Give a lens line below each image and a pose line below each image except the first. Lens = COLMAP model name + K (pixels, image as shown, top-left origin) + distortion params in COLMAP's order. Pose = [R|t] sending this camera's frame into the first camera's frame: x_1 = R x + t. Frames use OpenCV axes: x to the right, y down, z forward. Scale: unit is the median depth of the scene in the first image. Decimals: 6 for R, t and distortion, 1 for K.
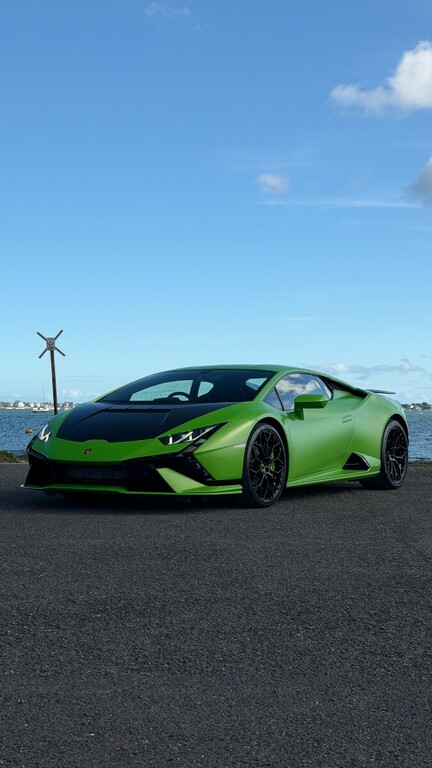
lens RADIAL K [[1184.8, 0, 211.4], [0, 1184.8, 397.6], [0, 0, 1]] dist [0.202373, -0.009386]
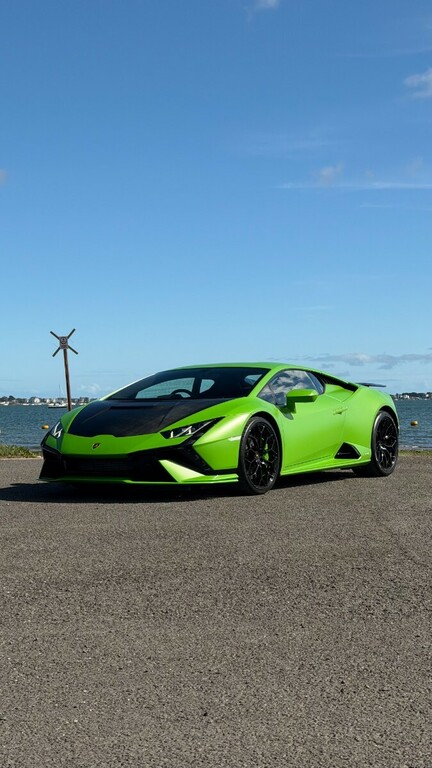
lens RADIAL K [[1282.0, 0, 216.0], [0, 1282.0, 384.0], [0, 0, 1]] dist [0.252335, -0.079669]
pose [[0.999592, -0.018738, -0.021563, 0.032768], [0.018706, 0.999824, -0.001683, -0.007574], [0.021591, 0.001279, 0.999766, -0.183060]]
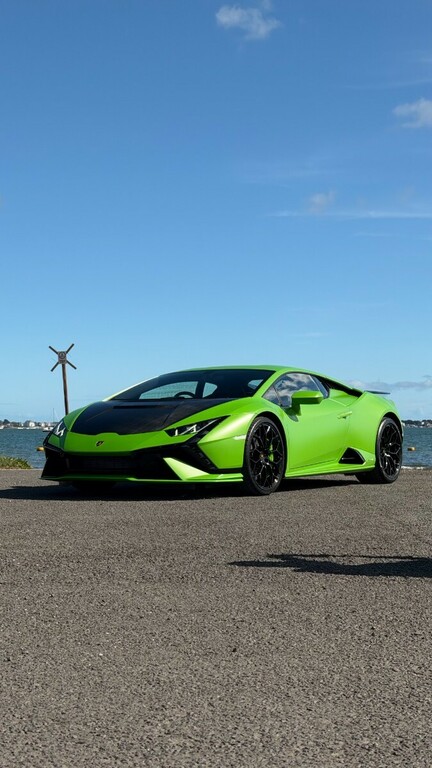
lens RADIAL K [[1272.3, 0, 216.0], [0, 1272.3, 384.0], [0, 0, 1]] dist [0.232973, 0.016102]
pose [[0.999902, -0.009906, -0.009910, 0.013753], [0.009475, 0.999049, -0.042563, 0.041464], [0.010323, 0.042465, 0.999045, -0.163032]]
